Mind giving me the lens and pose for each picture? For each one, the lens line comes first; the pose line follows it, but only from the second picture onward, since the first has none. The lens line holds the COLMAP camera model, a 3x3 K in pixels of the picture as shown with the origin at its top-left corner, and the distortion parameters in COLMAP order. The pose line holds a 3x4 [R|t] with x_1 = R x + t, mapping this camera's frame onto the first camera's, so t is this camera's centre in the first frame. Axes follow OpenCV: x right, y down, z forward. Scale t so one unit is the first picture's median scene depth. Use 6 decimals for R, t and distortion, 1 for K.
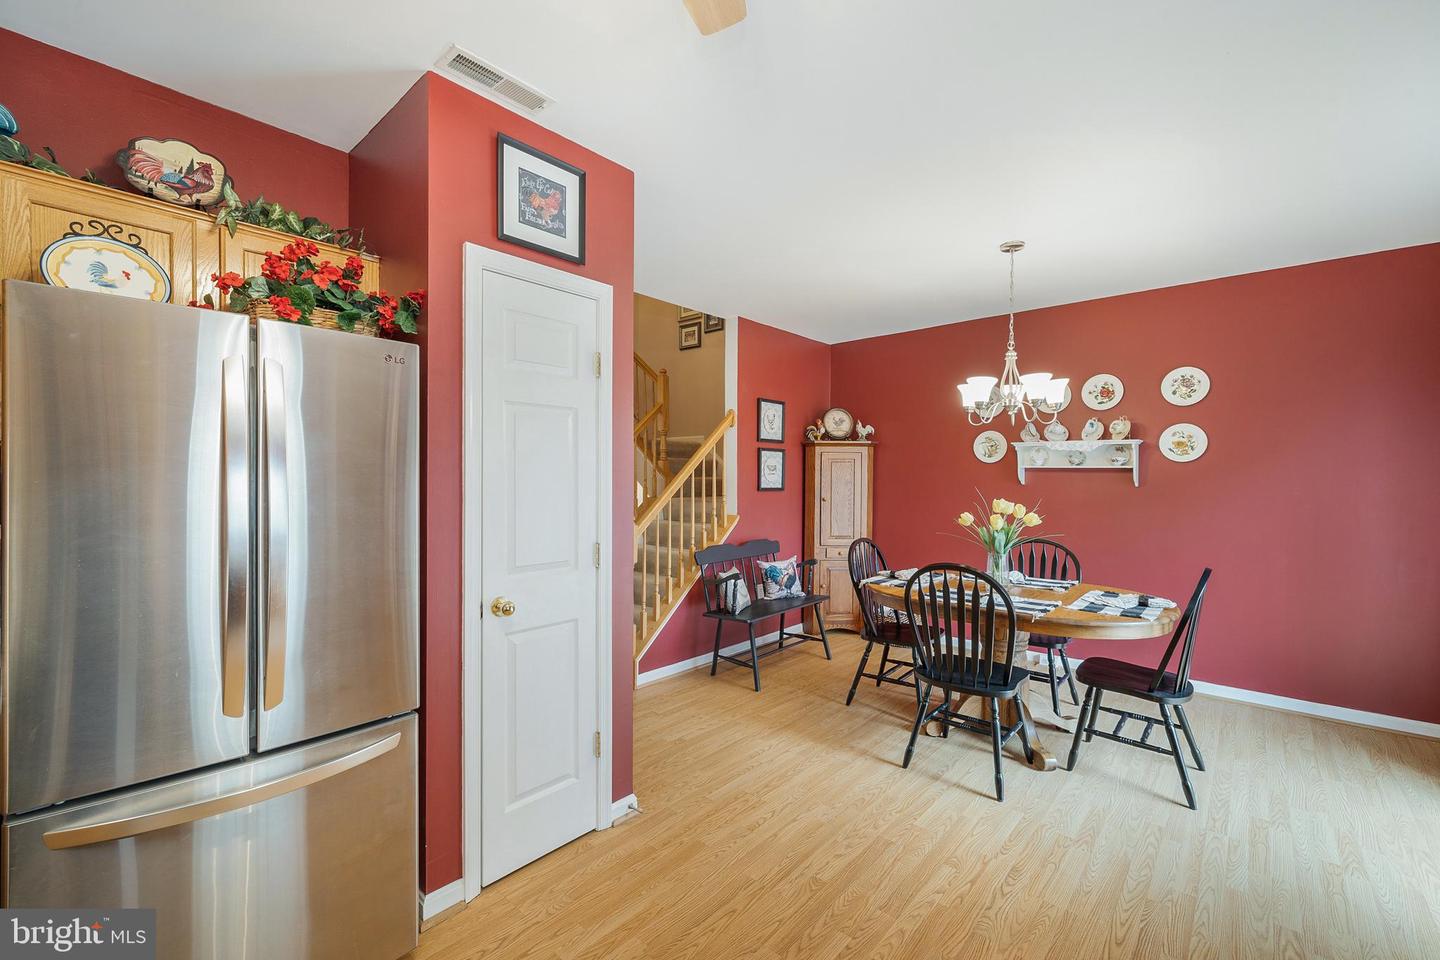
lens RADIAL K [[598.7, 0, 714.0], [0, 598.7, 477.7], [0, 0, 1]] dist [-0.000492, 0.000541]
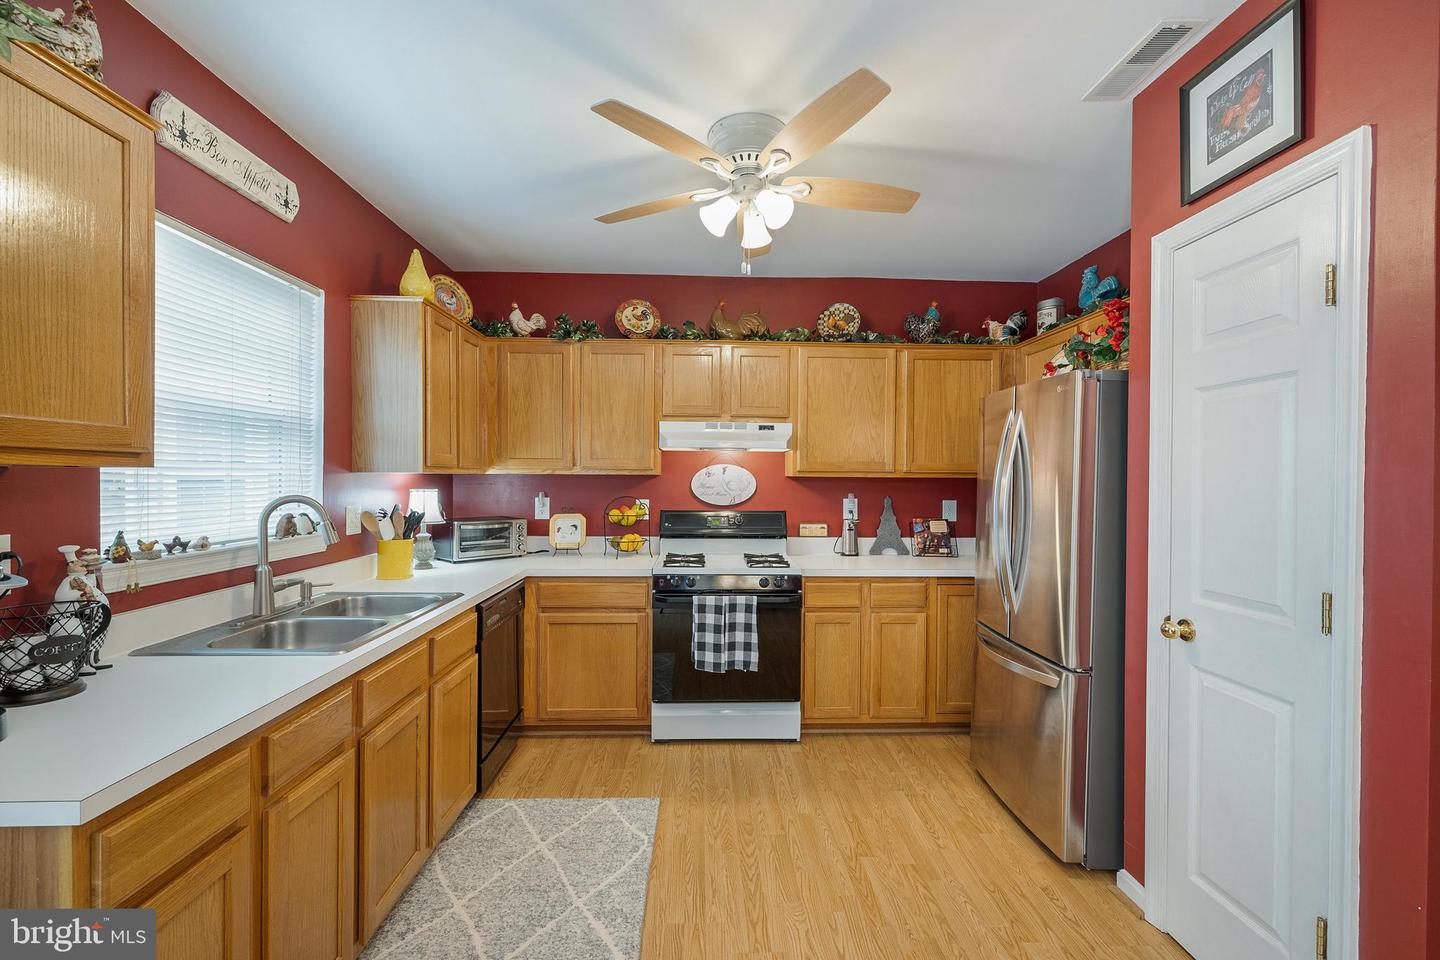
lens RADIAL K [[598.7, 0, 718.5], [0, 598.7, 481.8], [0, 0, 1]] dist [-0.000492, 0.000541]
pose [[-0.719698, -0.005102, -0.694269, 0.389406], [-0.009676, 0.999950, 0.002682, 0.003230], [0.694220, 0.008648, -0.719711, 0.618301]]
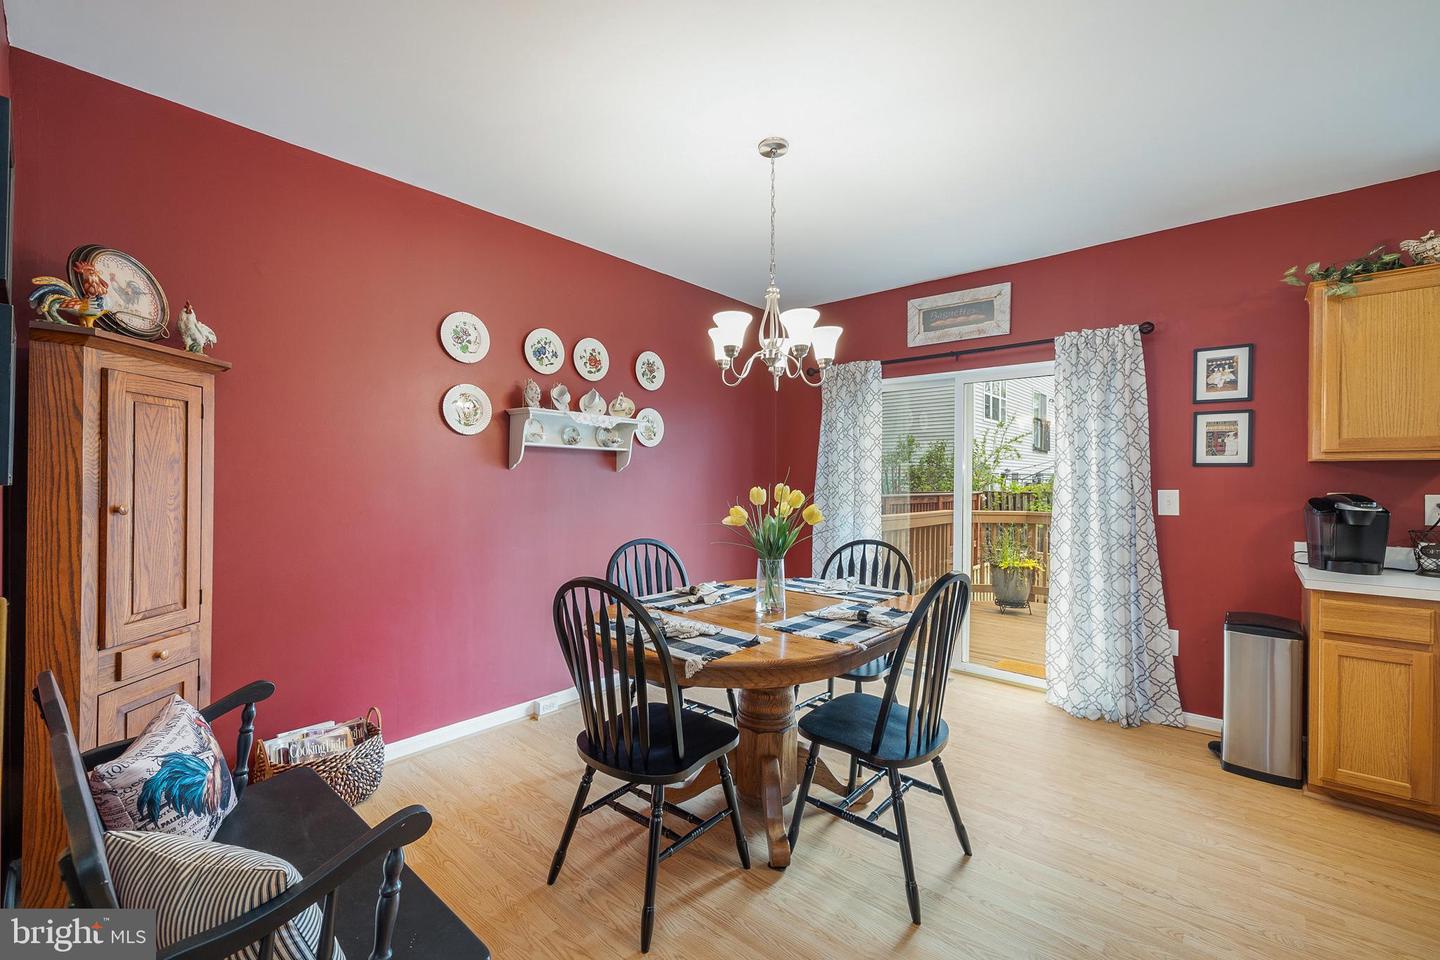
lens RADIAL K [[598.7, 0, 719.2], [0, 598.7, 482.2], [0, 0, 1]] dist [-0.000492, 0.000541]
pose [[-0.012364, -0.010869, 0.999864, -0.215476], [-0.004784, 0.999930, 0.010810, 0.021228], [-0.999912, -0.004650, -0.012415, 0.912693]]
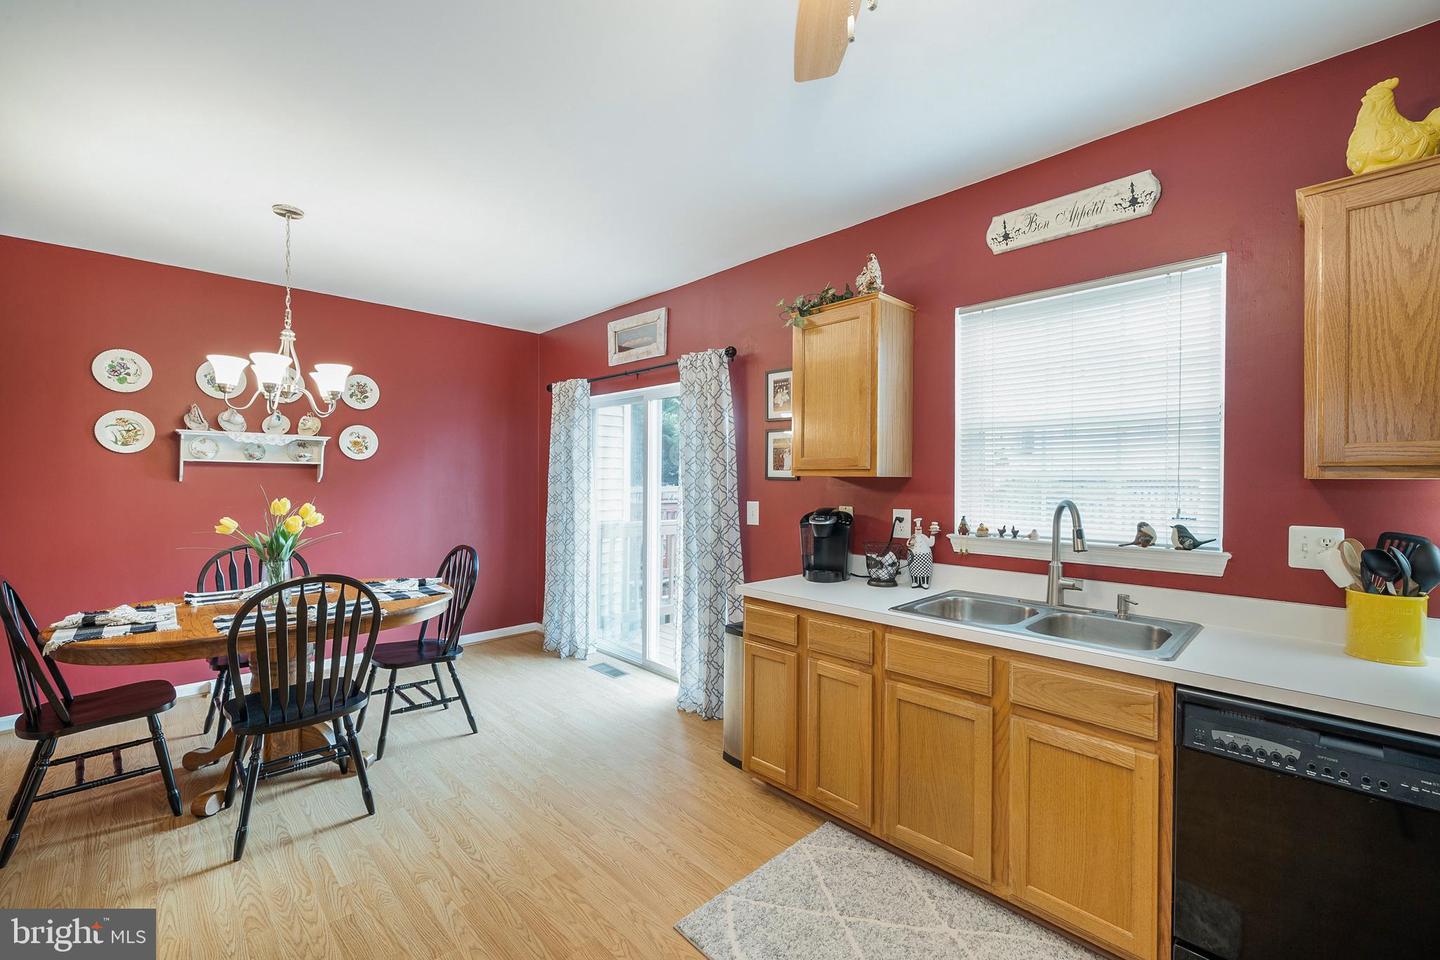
lens RADIAL K [[598.7, 0, 717.4], [0, 598.7, 481.8], [0, 0, 1]] dist [-0.000492, 0.000541]
pose [[0.065550, -0.011317, 0.997785, -0.291517], [-0.005635, 0.999916, 0.011711, -0.001970], [-0.997833, -0.006390, 0.065480, 0.264113]]
